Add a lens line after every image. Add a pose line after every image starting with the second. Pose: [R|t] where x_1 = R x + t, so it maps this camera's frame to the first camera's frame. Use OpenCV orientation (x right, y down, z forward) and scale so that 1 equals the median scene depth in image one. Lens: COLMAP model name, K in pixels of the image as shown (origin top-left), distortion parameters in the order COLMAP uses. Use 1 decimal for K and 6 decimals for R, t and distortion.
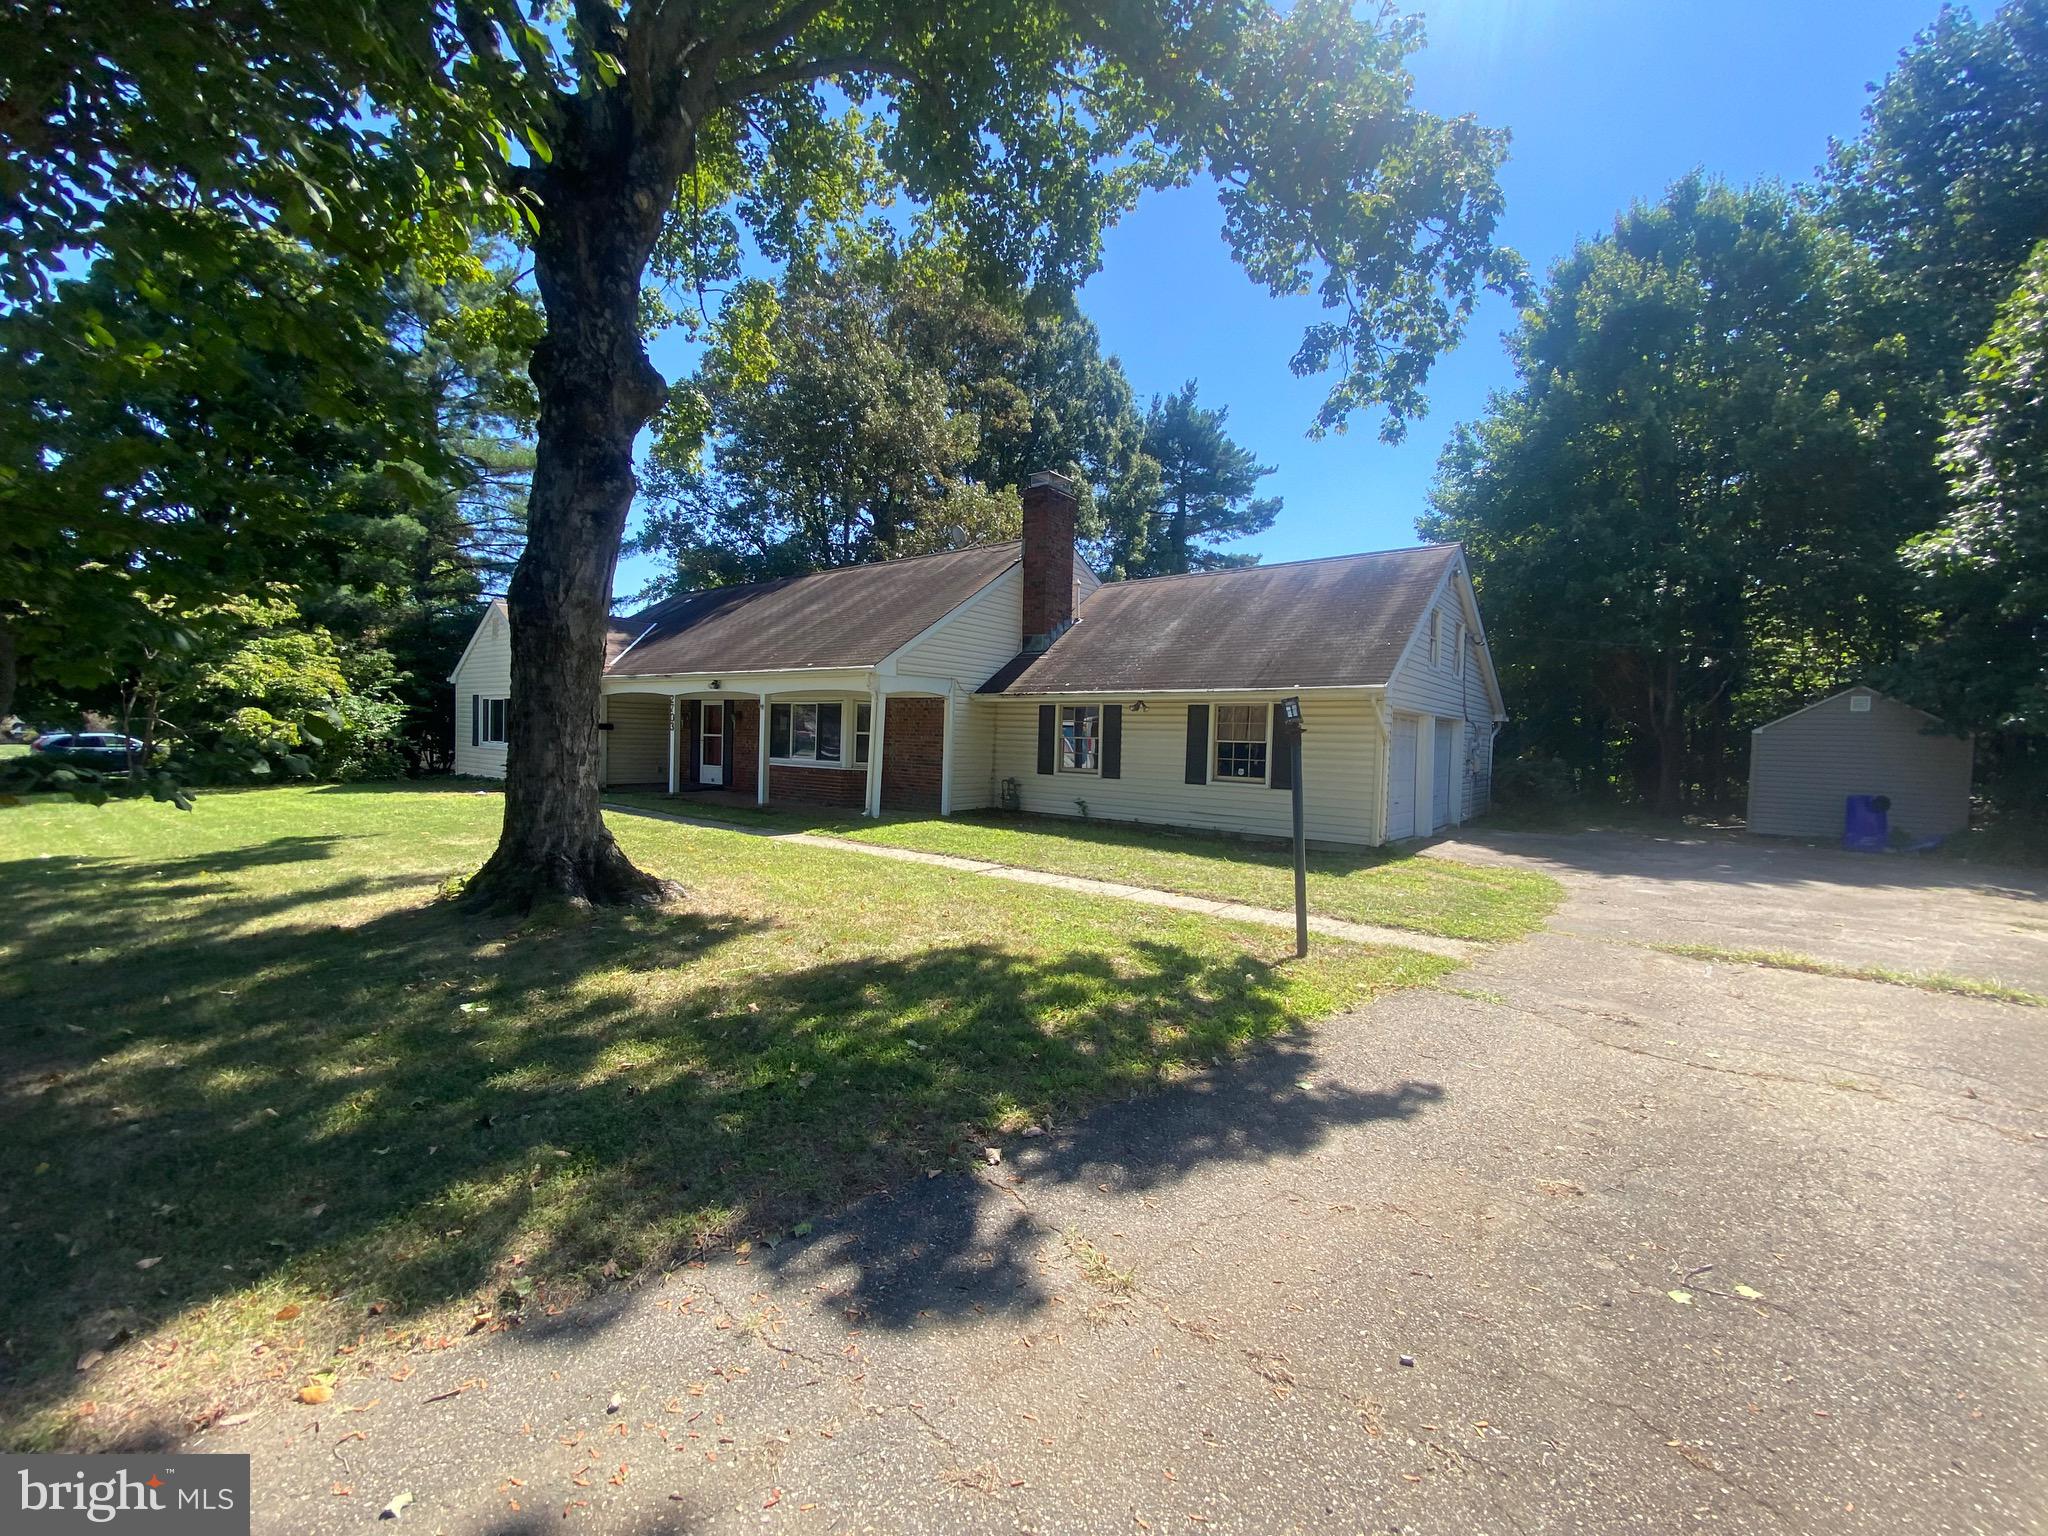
lens RADIAL K [[835.9, 0, 1025.1], [0, 835.9, 760.2], [0, 0, 1]] dist [0.030406, -0.022831]
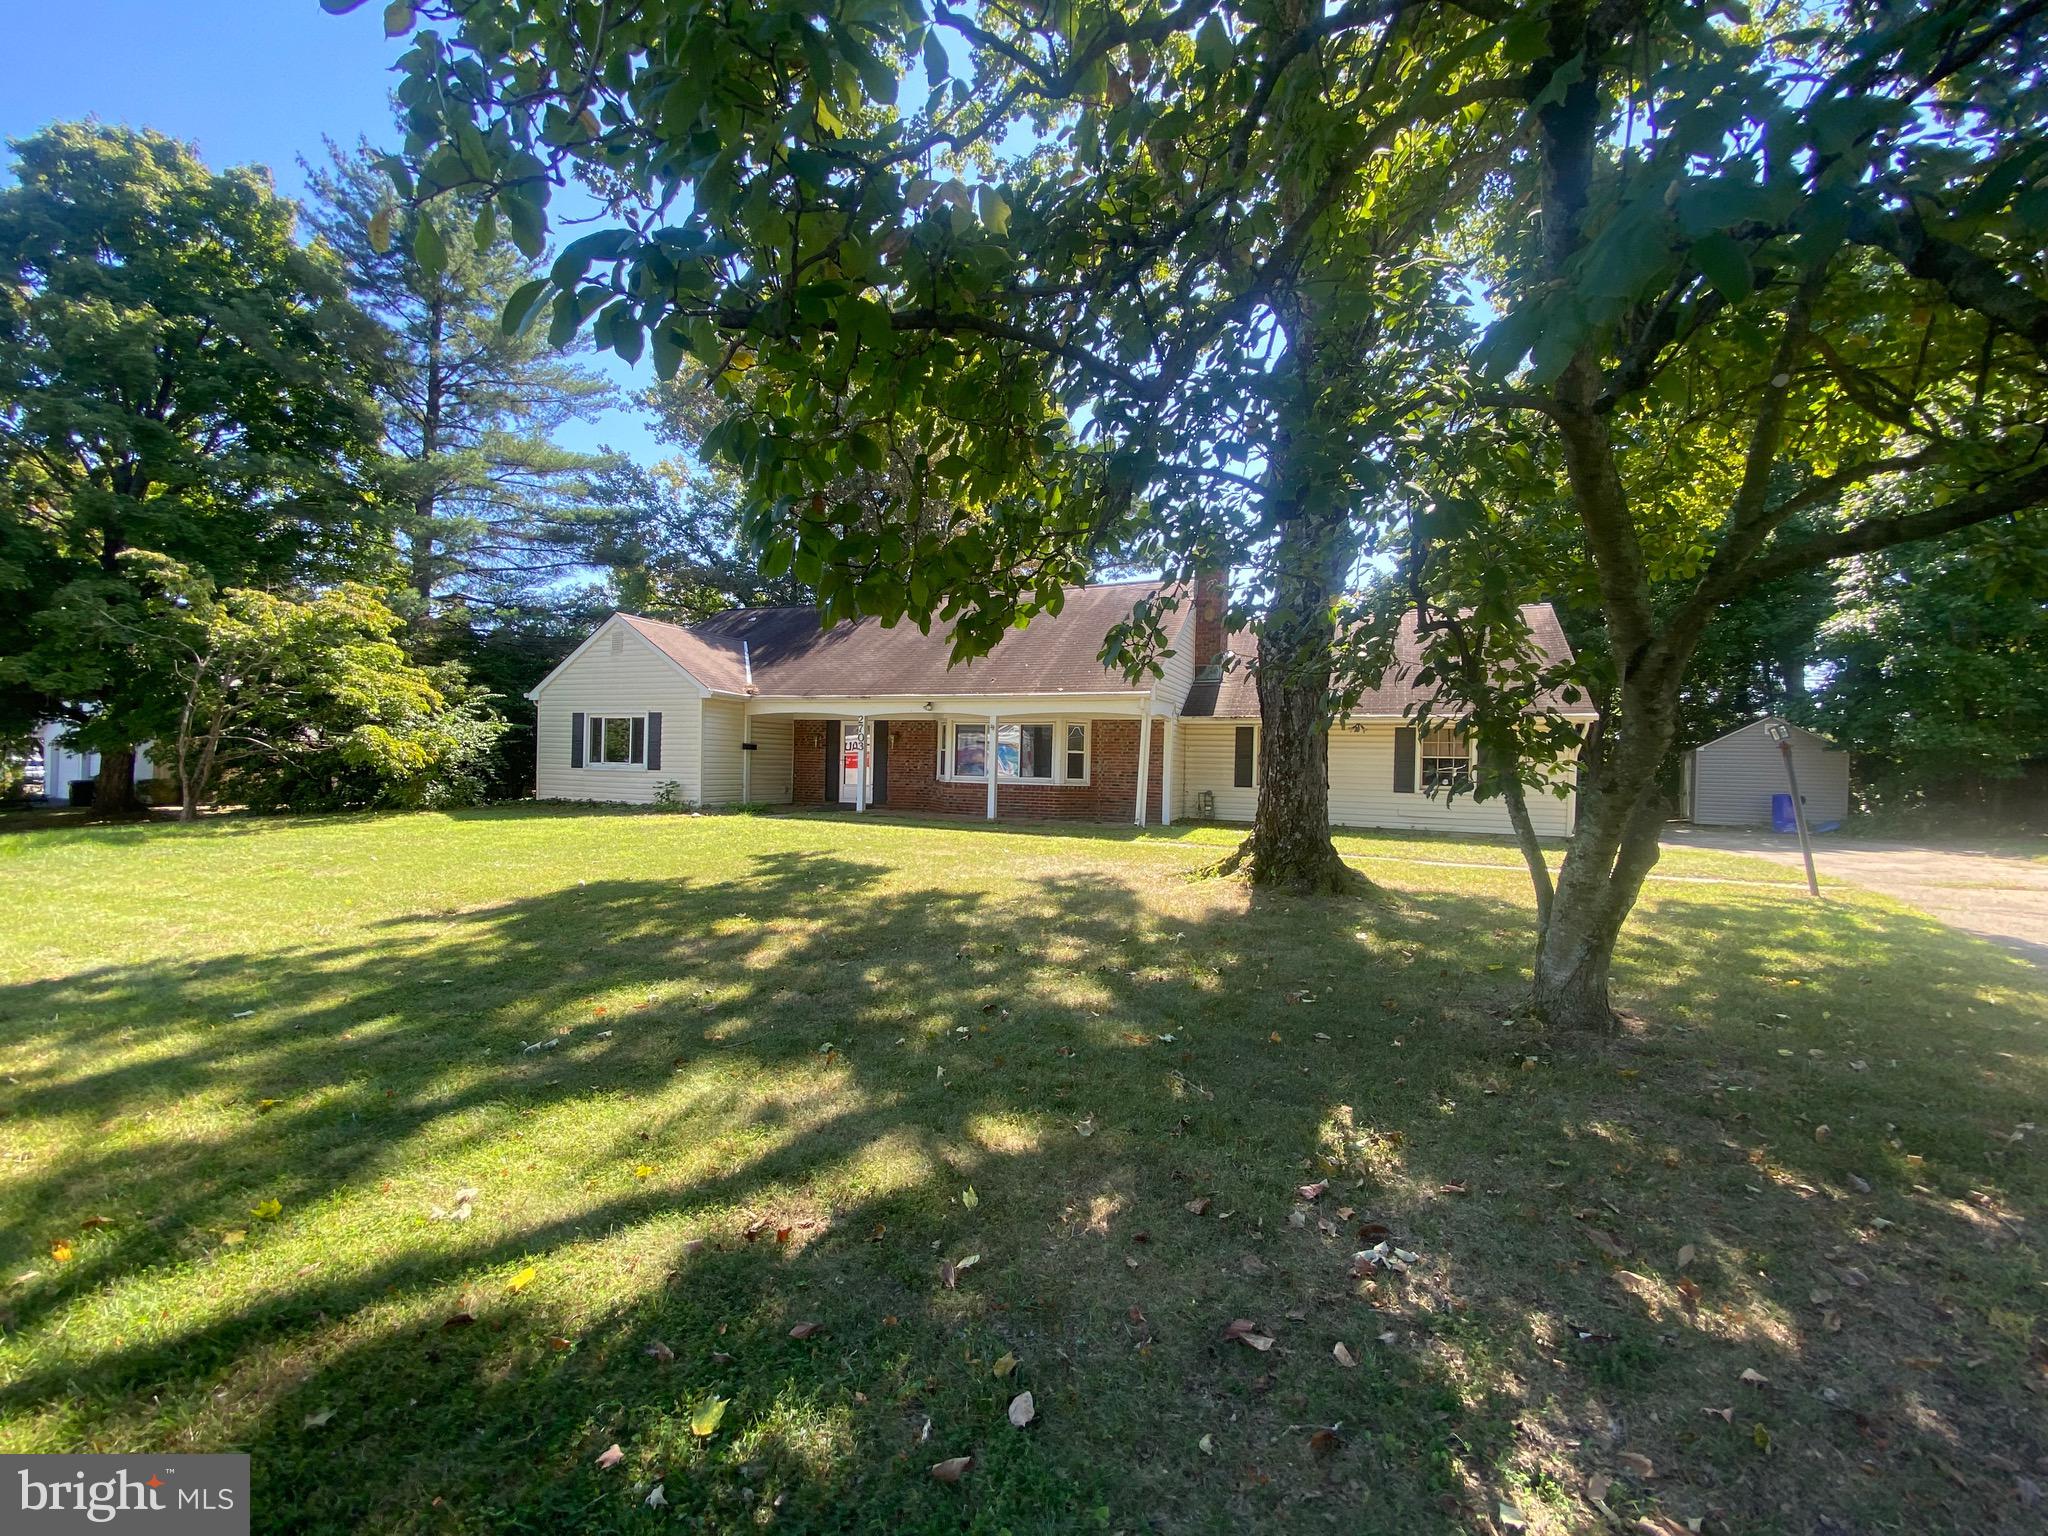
lens RADIAL K [[835.9, 0, 1025.1], [0, 835.9, 760.2], [0, 0, 1]] dist [0.030406, -0.022831]
pose [[0.961779, -0.005272, 0.273776, -0.549397], [0.012208, 0.999646, -0.023638, 0.003046], [-0.273555, 0.026077, 0.961503, -0.027778]]
